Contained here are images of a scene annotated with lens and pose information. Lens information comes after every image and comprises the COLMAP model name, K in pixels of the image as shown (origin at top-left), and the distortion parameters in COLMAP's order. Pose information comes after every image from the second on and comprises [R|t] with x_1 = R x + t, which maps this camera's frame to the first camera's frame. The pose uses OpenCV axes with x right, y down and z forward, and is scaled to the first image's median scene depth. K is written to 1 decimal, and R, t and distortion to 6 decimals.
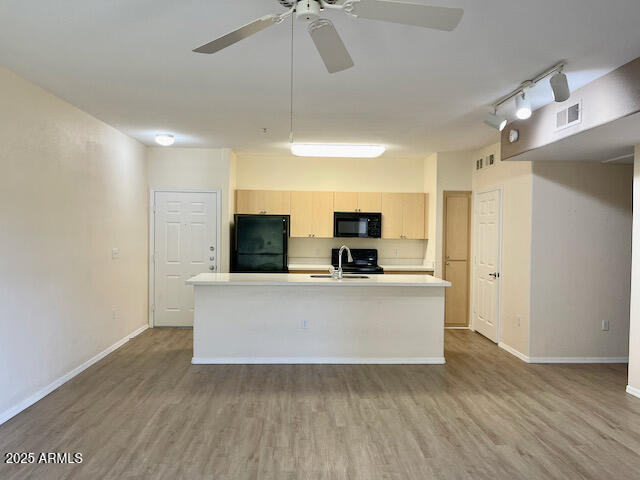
lens RADIAL K [[478.2, 0, 320.0], [0, 478.2, 240.0], [0, 0, 1]] dist [0.075031, -0.093549]
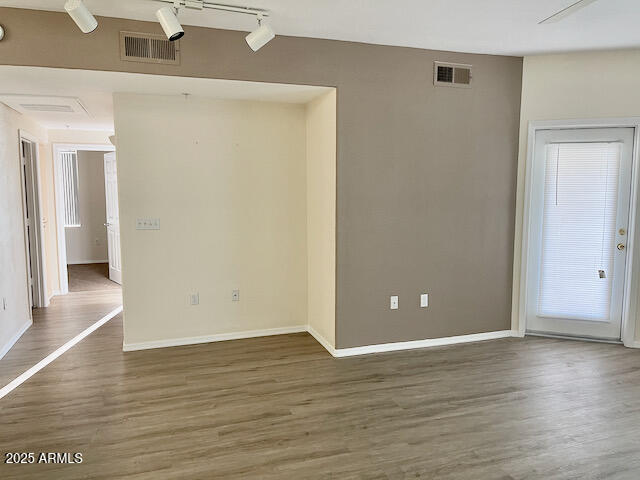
lens RADIAL K [[478.2, 0, 320.0], [0, 478.2, 240.0], [0, 0, 1]] dist [0.075031, -0.093549]
pose [[-0.277766, -0.110879, 0.954228, -0.259880], [0.013002, 0.992792, 0.119145, -0.013338], [-0.960561, 0.045501, -0.274323, 0.604453]]
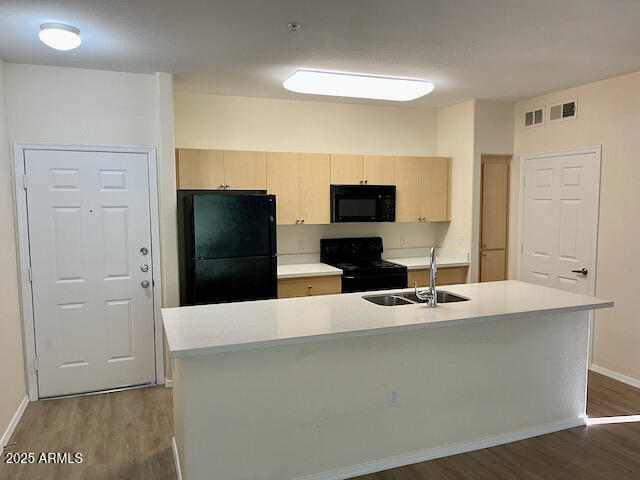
lens RADIAL K [[471.2, 0, 320.0], [0, 471.2, 240.0], [0, 0, 1]] dist [0.064320, -0.092766]
pose [[0.951448, -0.043707, 0.304691, -0.216259], [0.022691, 0.997134, 0.072178, -0.034774], [-0.306973, -0.061759, 0.949712, 0.437342]]
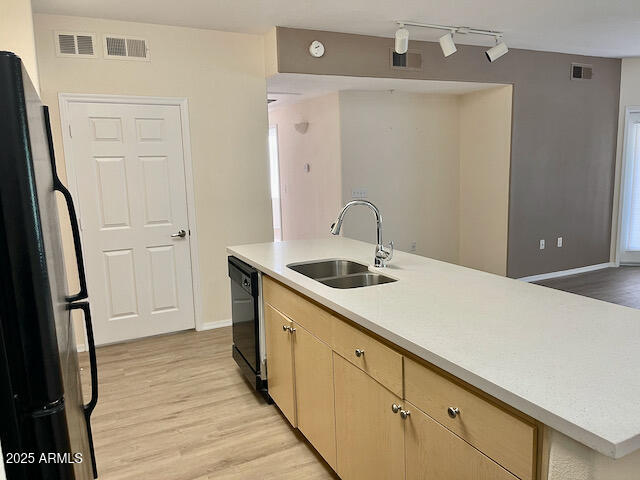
lens RADIAL K [[477.8, 0, 298.5], [0, 477.8, 238.6], [0, 0, 1]] dist [0.009611, 0.002595]
pose [[-0.385013, -0.124594, 0.914462, -0.300656], [0.046870, 0.986927, 0.154200, -0.015496], [-0.921720, 0.102230, -0.374140, 1.070632]]
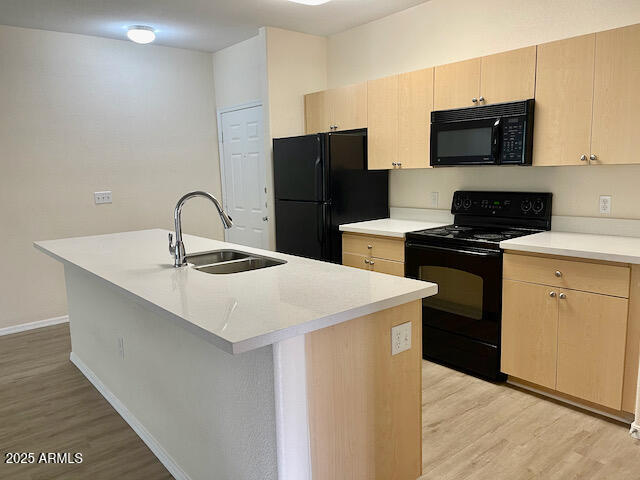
lens RADIAL K [[478.2, 0, 320.0], [0, 478.2, 240.0], [0, 0, 1]] dist [0.075031, -0.093549]
pose [[0.595051, 0.092794, -0.798313, 0.404628], [0.025912, 0.990580, 0.134458, -0.001625], [0.803270, -0.100695, 0.587041, 0.718282]]
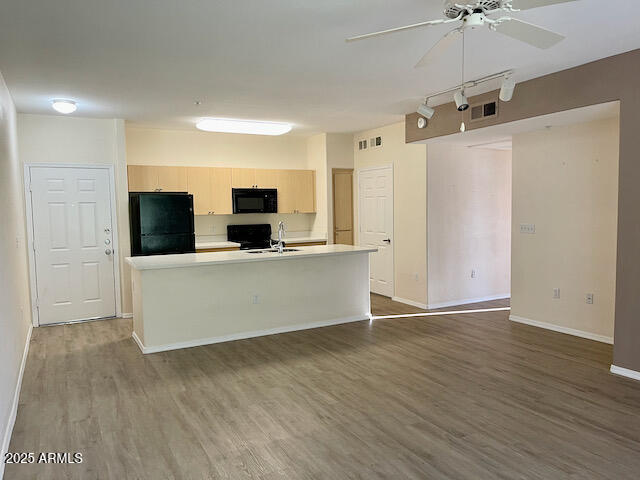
lens RADIAL K [[474.9, 0, 316.8], [0, 474.9, 238.4], [0, 0, 1]] dist [0.071229, -0.086626]
pose [[0.904248, -0.058064, 0.423042, -0.275106], [0.037125, 0.997651, 0.057575, -0.006175], [-0.425391, -0.036357, 0.904279, 0.021636]]
